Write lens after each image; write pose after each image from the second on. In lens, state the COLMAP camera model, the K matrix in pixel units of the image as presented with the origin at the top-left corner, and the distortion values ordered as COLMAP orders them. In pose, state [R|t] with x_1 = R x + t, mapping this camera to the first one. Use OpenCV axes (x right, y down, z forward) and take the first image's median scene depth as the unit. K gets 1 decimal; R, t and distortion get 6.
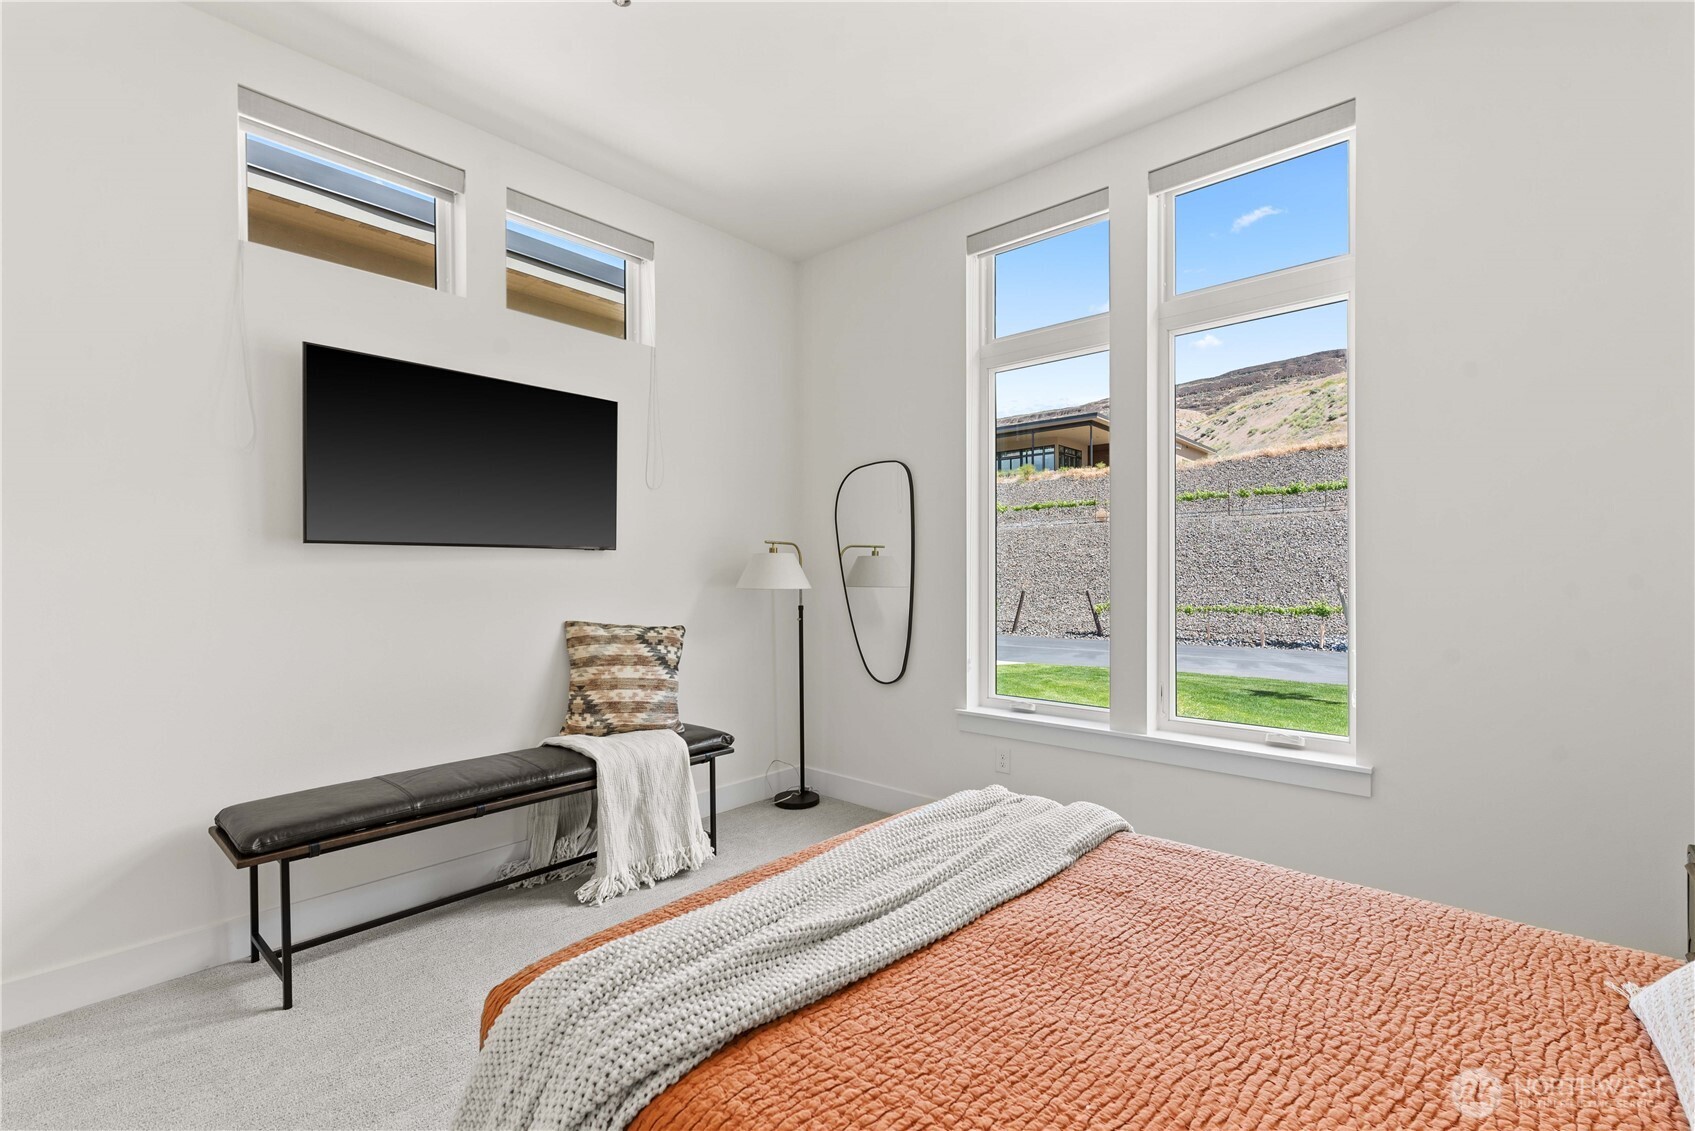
lens RADIAL K [[738.3, 0, 847.0], [0, 738.3, 567.0], [0, 0, 1]] dist [-0.001687, 0.000960]
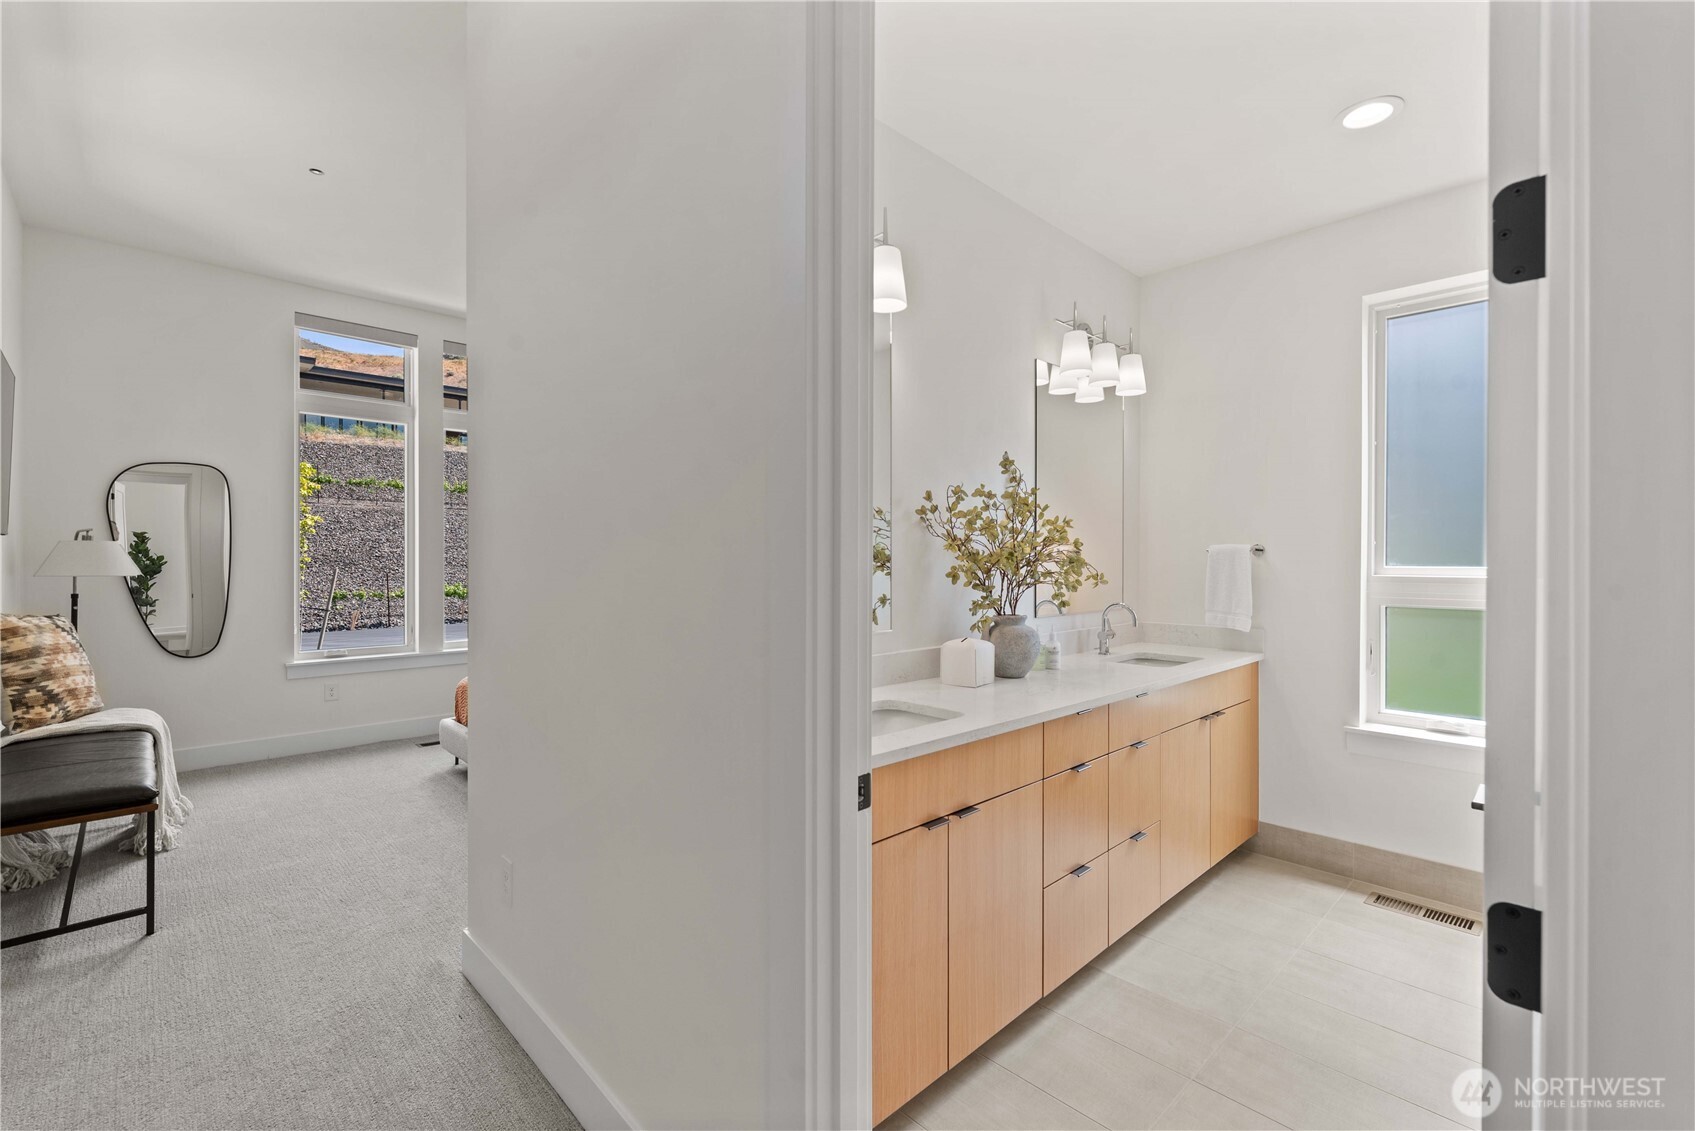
lens RADIAL K [[738.3, 0, 847.6], [0, 738.3, 562.8], [0, 0, 1]] dist [-0.001687, 0.000960]
pose [[0.076409, -0.003508, 0.997070, -1.232888], [-0.002640, 0.999990, 0.003721, 0.006269], [-0.997073, -0.002917, 0.076399, -0.120092]]
